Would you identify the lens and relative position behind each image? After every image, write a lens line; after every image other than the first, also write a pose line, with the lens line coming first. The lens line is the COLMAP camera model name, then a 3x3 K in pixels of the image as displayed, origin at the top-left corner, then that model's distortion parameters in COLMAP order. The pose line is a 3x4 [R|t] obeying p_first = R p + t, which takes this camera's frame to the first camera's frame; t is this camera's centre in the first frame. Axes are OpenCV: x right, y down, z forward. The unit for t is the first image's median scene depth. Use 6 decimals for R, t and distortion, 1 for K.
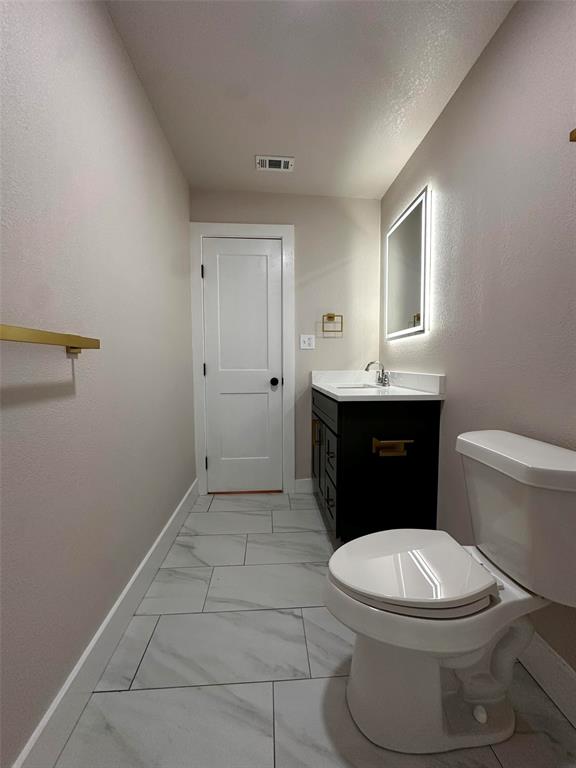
lens RADIAL K [[306.1, 0, 288.0], [0, 306.1, 384.0], [0, 0, 1]] dist [-0.001189, -0.000122]
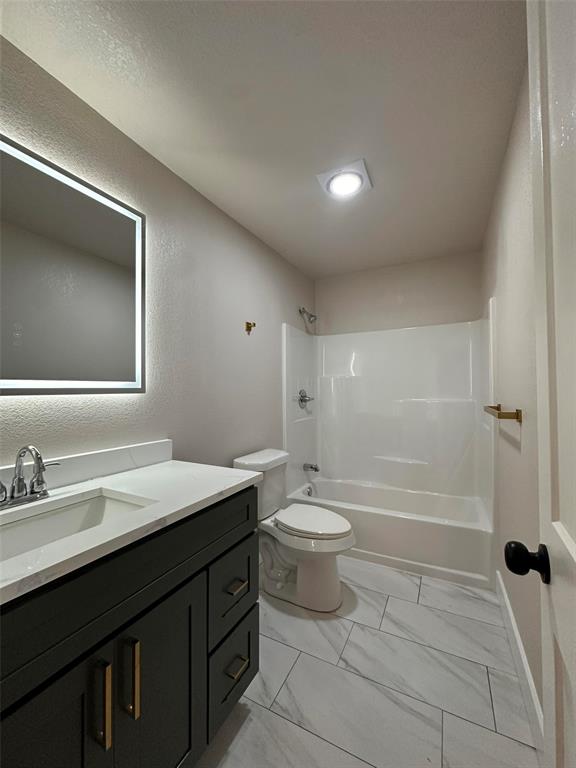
lens RADIAL K [[306.1, 0, 288.0], [0, 306.1, 384.0], [0, 0, 1]] dist [-0.001189, -0.000122]
pose [[-0.858608, 0.021247, 0.512192, -0.436747], [0.043191, 0.998586, 0.030979, -0.303792], [-0.510810, 0.048721, -0.858312, 2.318620]]
